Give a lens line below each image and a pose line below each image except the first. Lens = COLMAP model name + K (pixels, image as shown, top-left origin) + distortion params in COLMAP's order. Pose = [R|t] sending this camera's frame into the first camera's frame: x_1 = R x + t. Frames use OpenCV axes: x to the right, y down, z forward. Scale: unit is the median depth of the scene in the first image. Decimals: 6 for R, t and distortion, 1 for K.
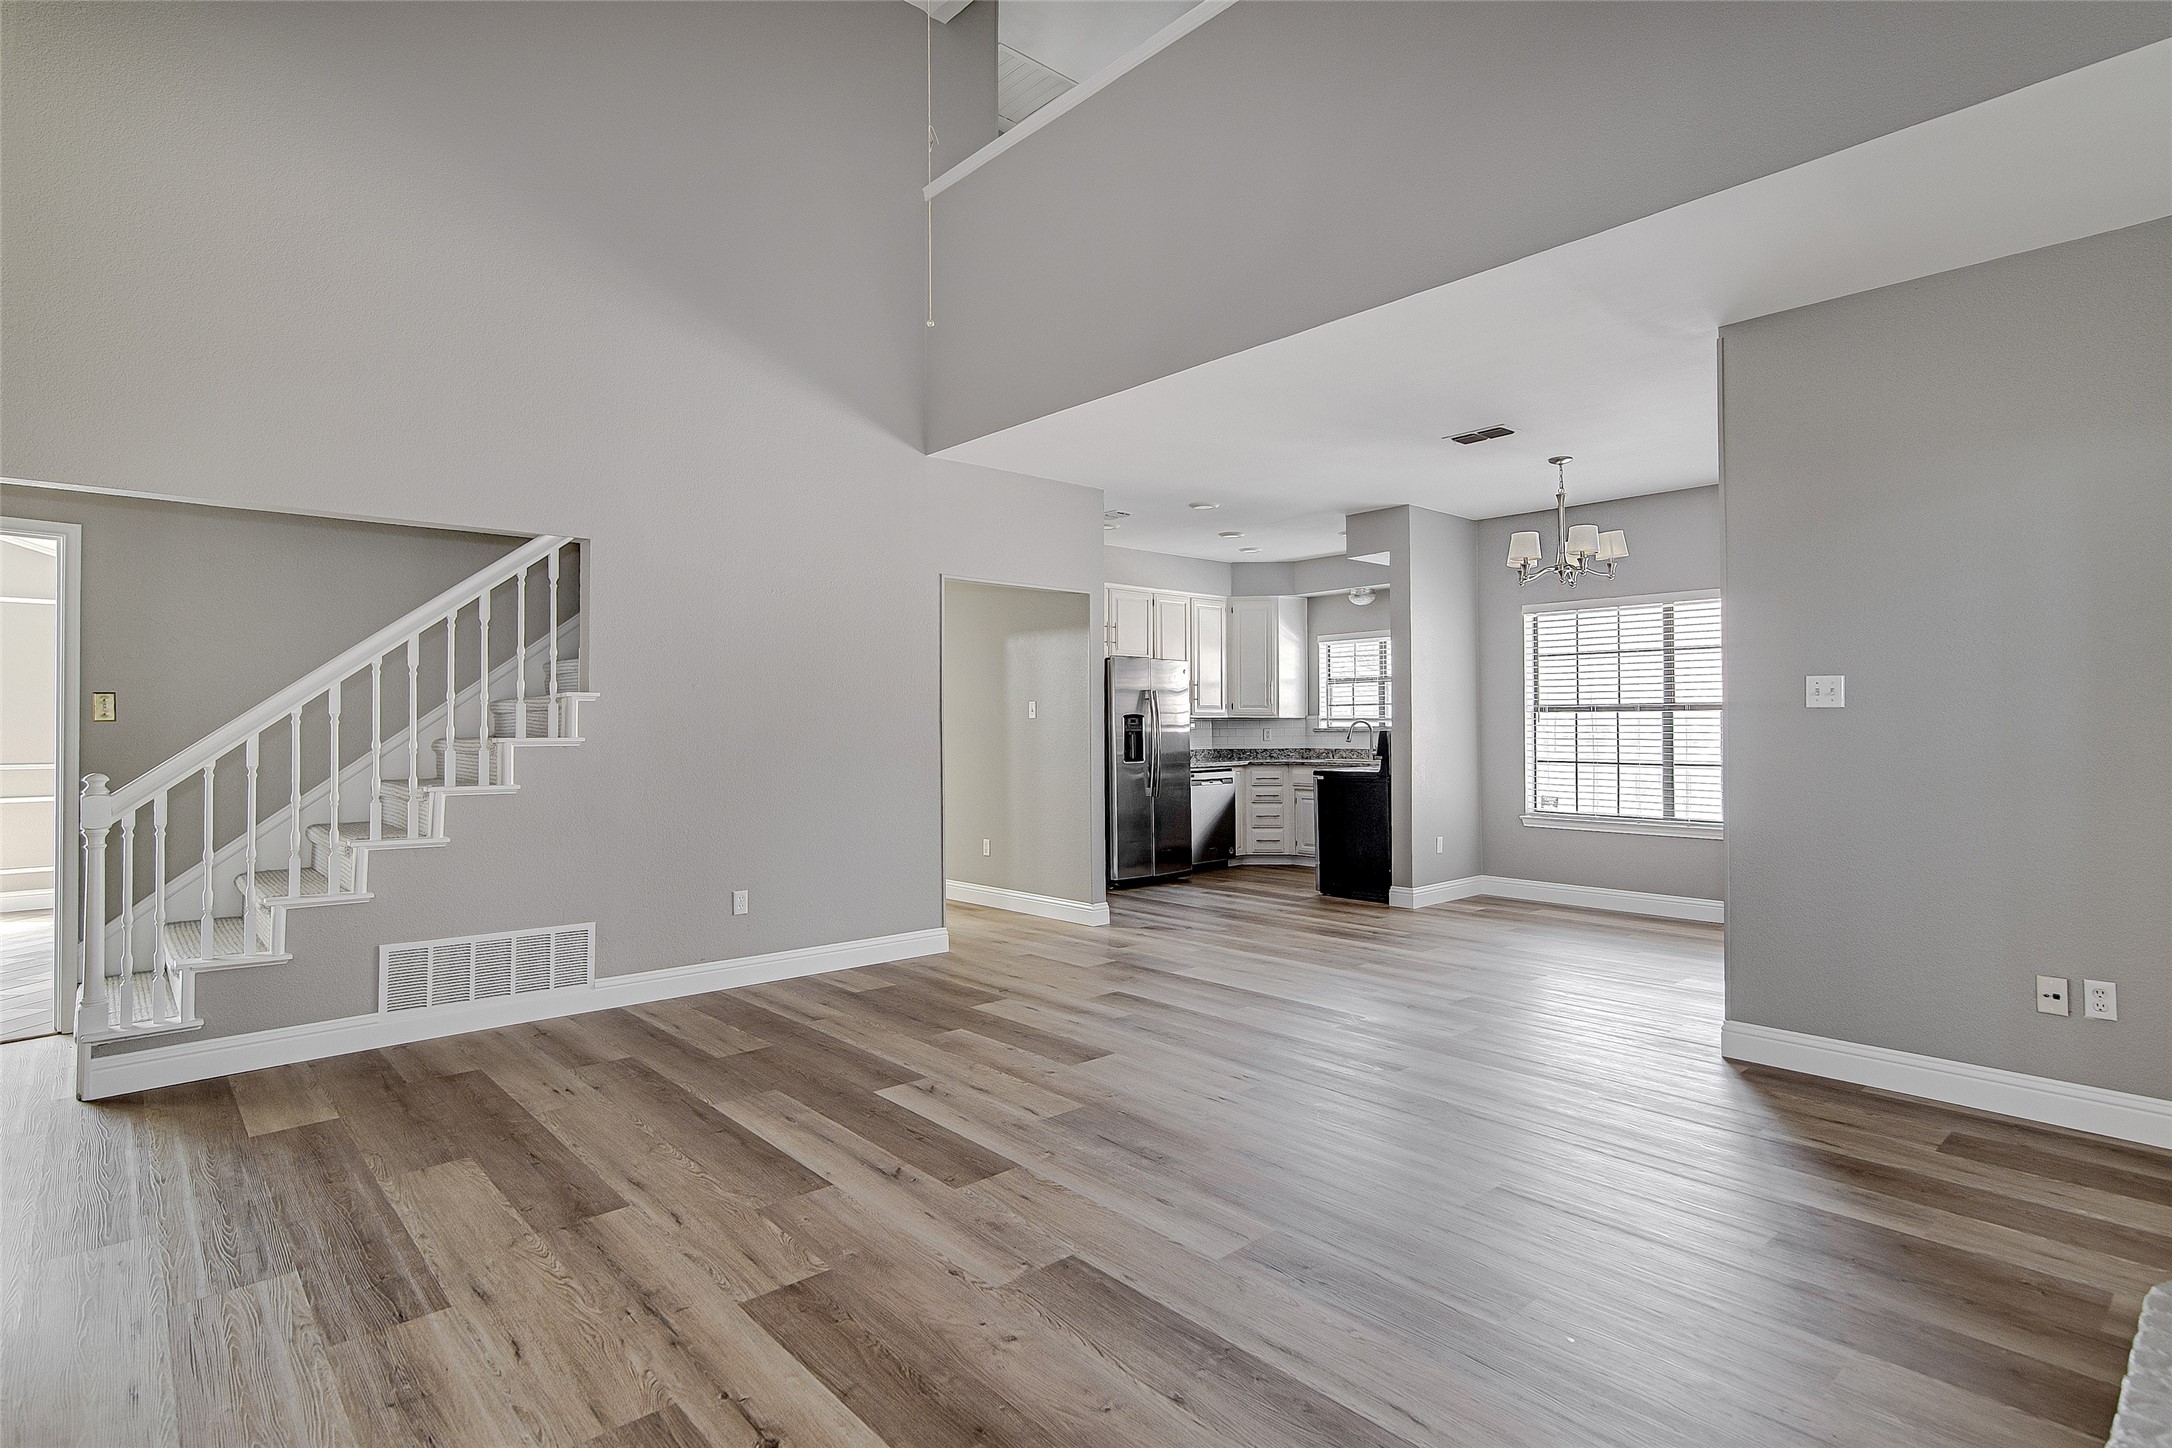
lens RADIAL K [[1070.3, 0, 1079.6], [0, 1070.3, 716.9], [0, 0, 1]] dist [0.000505, 0.000000]
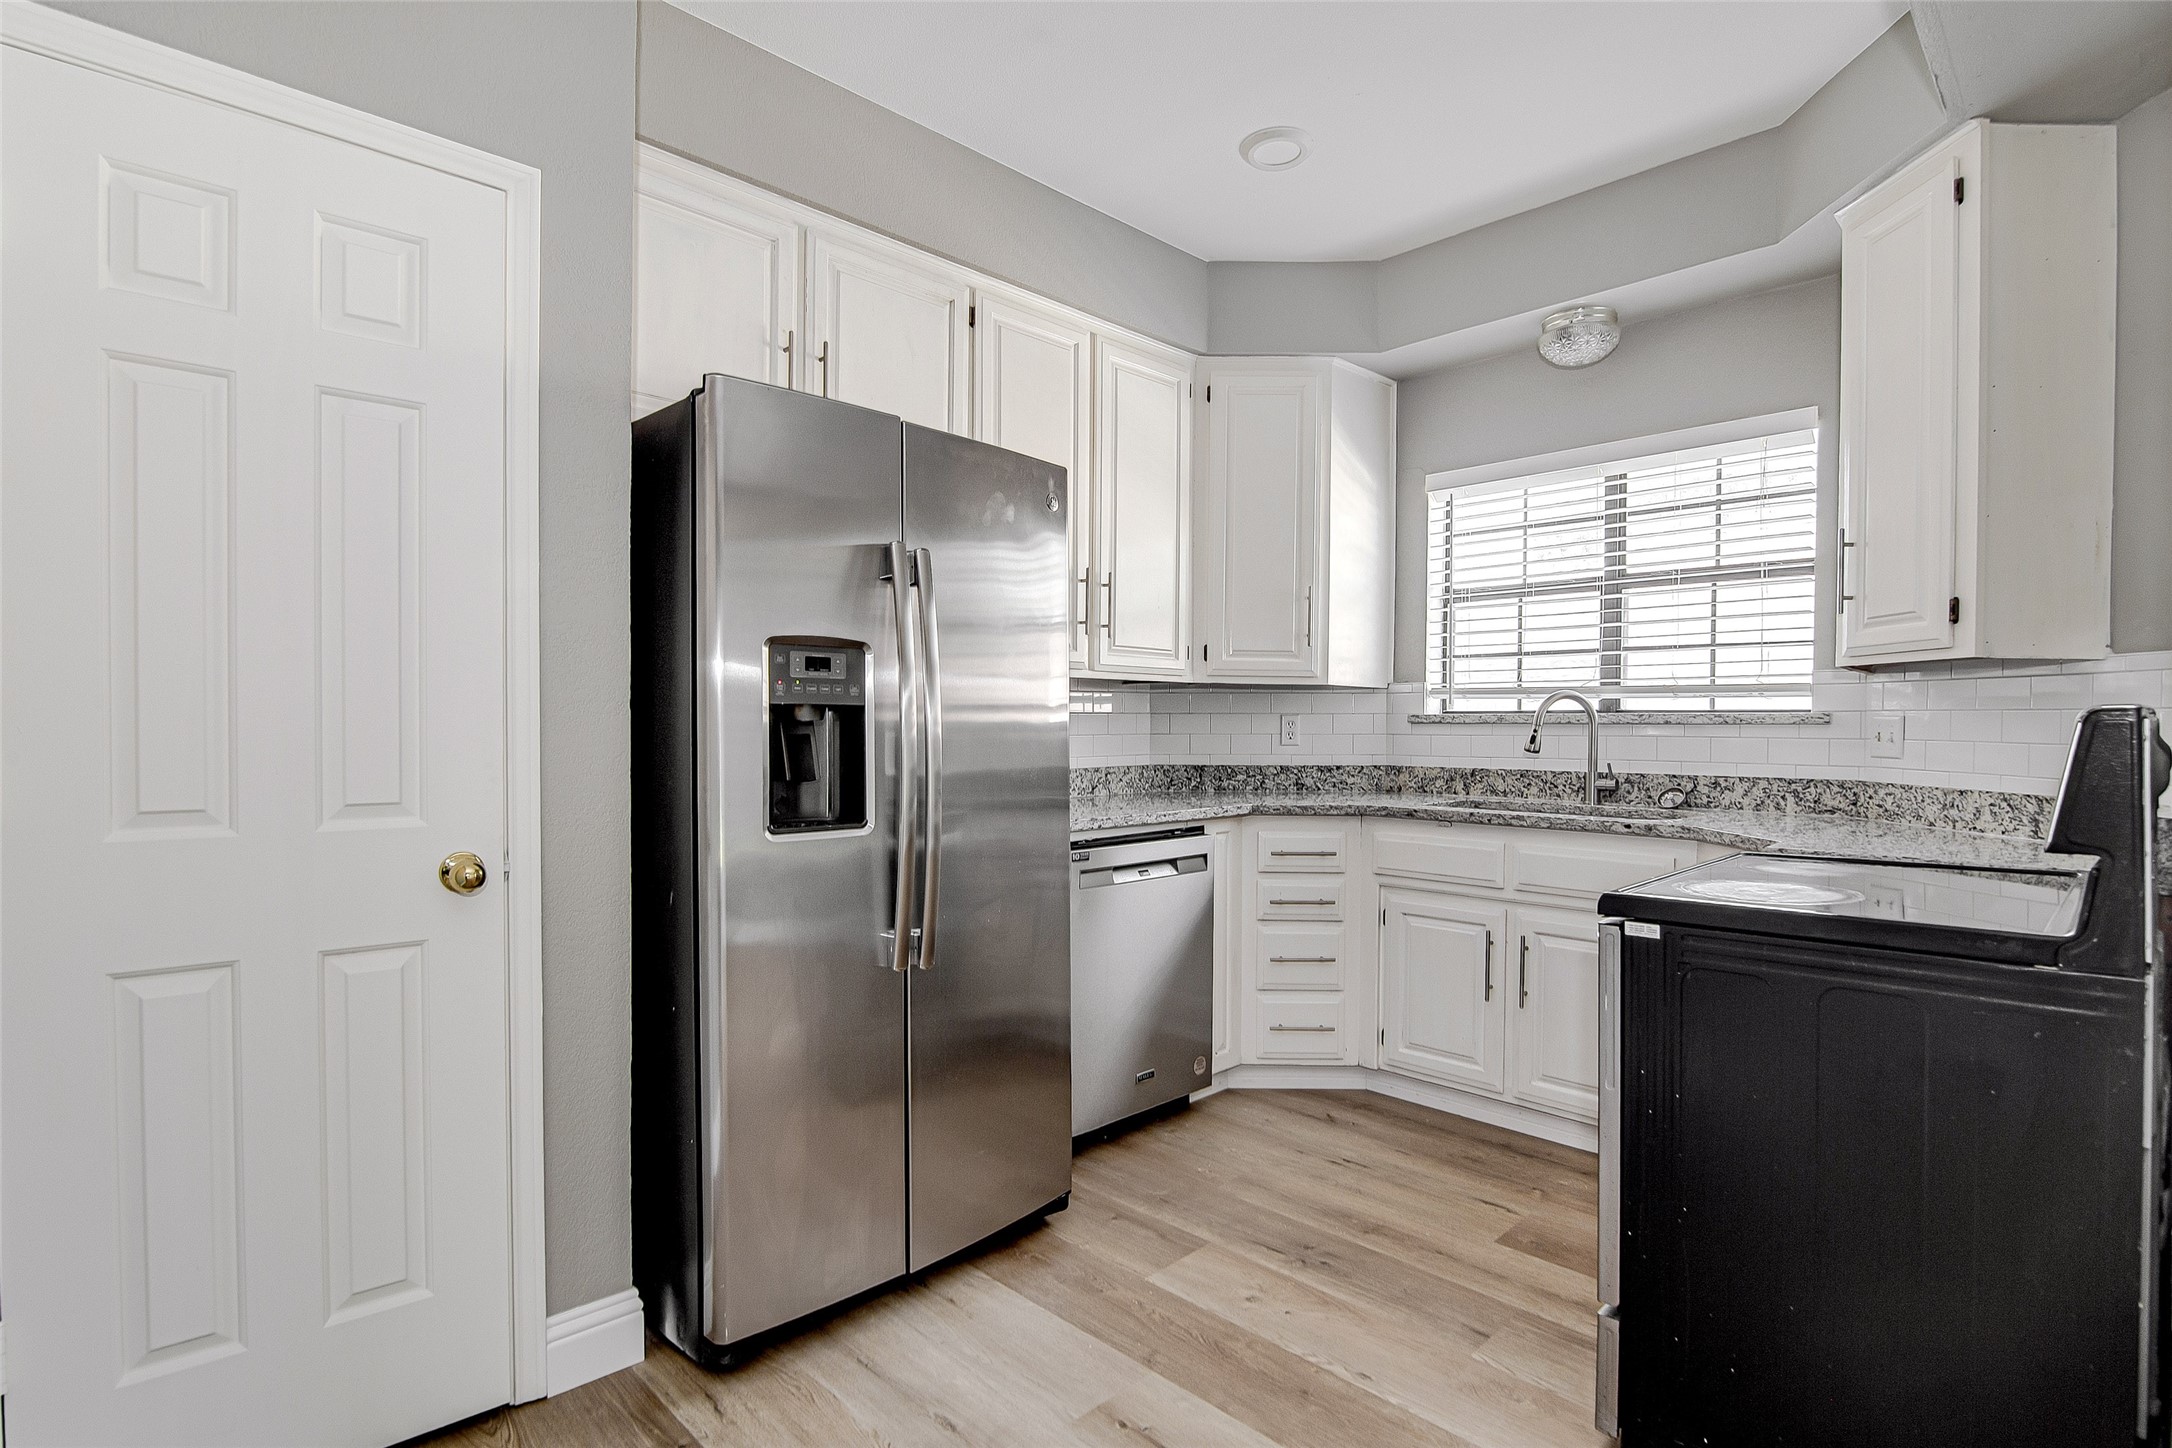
lens RADIAL K [[1070.3, 0, 1087.2], [0, 1070.3, 731.6], [0, 0, 1]] dist [0.000505, 0.000000]
pose [[0.998337, 0.009305, 0.056885, 0.081431], [-0.010038, 0.999870, 0.012630, 0.013409], [-0.056760, -0.013180, 0.998301, 0.633860]]
